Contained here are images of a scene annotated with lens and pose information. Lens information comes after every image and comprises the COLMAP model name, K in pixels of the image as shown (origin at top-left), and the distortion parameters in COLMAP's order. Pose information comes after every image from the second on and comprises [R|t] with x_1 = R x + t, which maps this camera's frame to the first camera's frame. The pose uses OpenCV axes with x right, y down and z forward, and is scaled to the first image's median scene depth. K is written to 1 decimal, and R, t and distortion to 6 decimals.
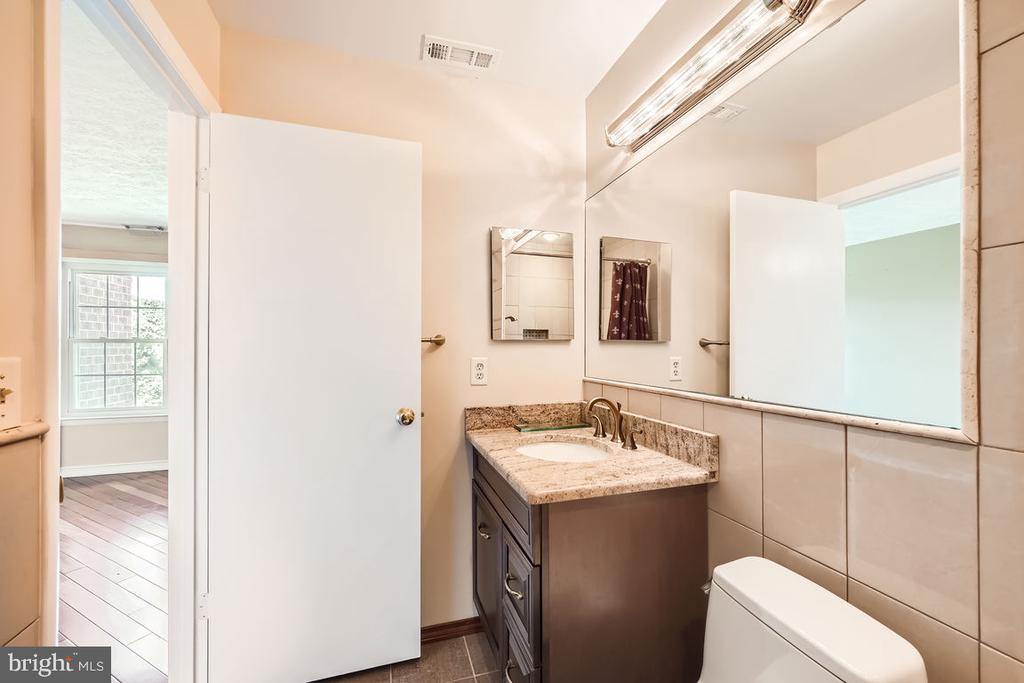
lens RADIAL K [[404.0, 0, 511.8], [0, 404.0, 344.9], [0, 0, 1]] dist [0.000852, 0.000354]
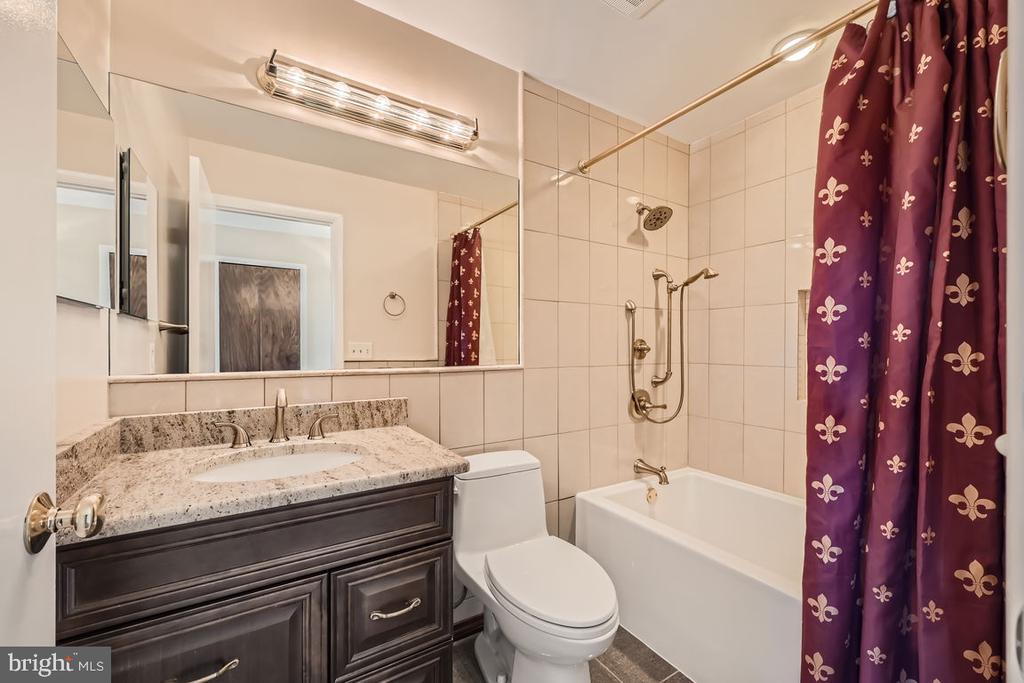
lens RADIAL K [[404.0, 0, 511.8], [0, 404.0, 344.9], [0, 0, 1]] dist [0.000852, 0.000354]
pose [[-0.241467, 0.004429, 0.970399, -0.782836], [-0.008111, 0.999945, -0.006582, 0.052334], [-0.970375, -0.009461, -0.241418, 0.889427]]
